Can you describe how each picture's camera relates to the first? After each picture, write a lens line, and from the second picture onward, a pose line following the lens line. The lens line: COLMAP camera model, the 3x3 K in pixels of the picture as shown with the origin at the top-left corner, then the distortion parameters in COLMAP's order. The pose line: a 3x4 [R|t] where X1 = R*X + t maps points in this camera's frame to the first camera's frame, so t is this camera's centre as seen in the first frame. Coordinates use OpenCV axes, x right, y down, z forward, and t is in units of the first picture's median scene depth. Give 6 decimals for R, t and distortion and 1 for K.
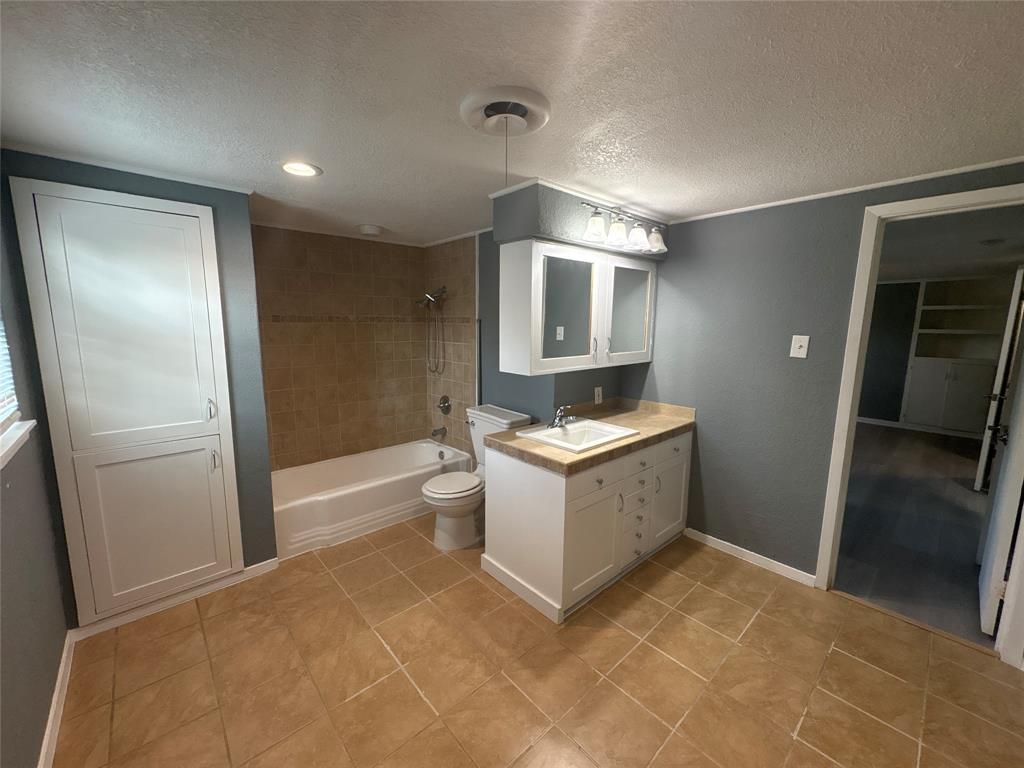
lens RADIAL K [[410.2, 0, 514.5], [0, 410.2, 383.1], [0, 0, 1]] dist [0.000726, -0.000014]
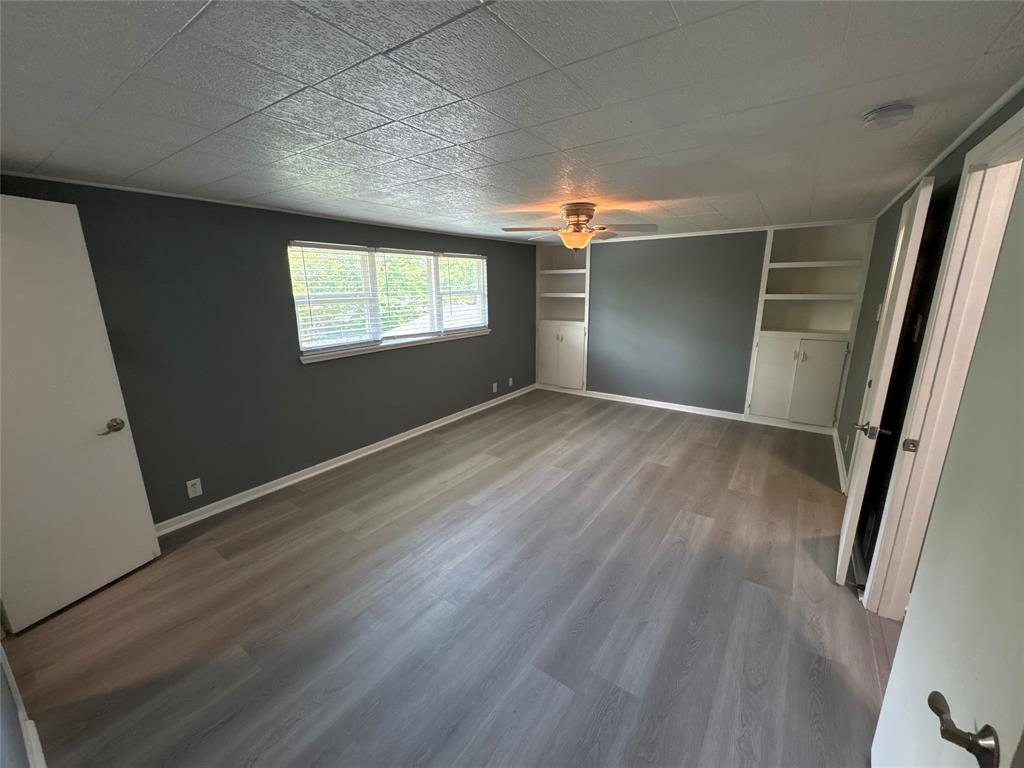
lens RADIAL K [[410.2, 0, 508.4], [0, 410.2, 379.6], [0, 0, 1]] dist [0.000726, -0.000014]
pose [[0.977412, -0.066115, 0.200737, 0.358996], [0.049770, 0.995102, 0.085413, -0.063515], [-0.205401, -0.073493, 0.975915, 0.346421]]
